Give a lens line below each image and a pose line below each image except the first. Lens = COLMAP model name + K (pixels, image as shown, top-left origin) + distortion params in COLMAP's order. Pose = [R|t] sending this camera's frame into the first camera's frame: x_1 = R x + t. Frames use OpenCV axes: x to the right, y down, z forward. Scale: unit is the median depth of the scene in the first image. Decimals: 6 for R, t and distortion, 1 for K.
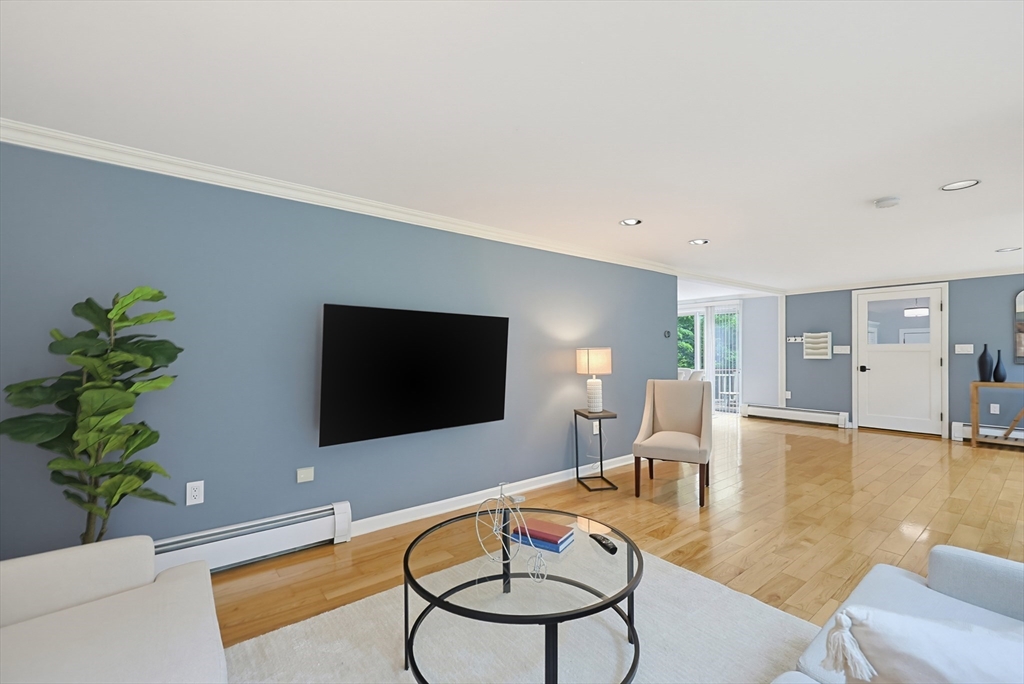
lens RADIAL K [[438.7, 0, 512.9], [0, 438.7, 344.5], [0, 0, 1]] dist [-0.000619, 0.000016]
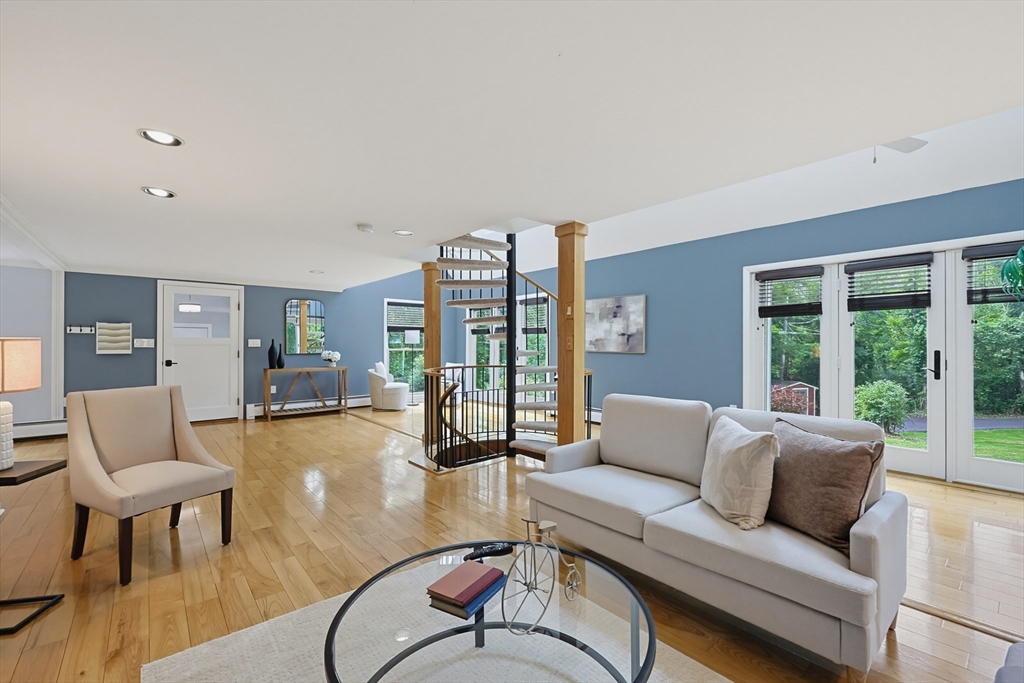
lens RADIAL K [[445.8, 0, 519.9], [0, 445.8, 339.7], [0, 0, 1]] dist [0.000679, 0.000112]
pose [[-0.049365, 0.011519, 0.998714, -0.237097], [-0.016017, 0.999796, -0.012323, 0.004537], [-0.998652, -0.016605, -0.049171, 0.319165]]
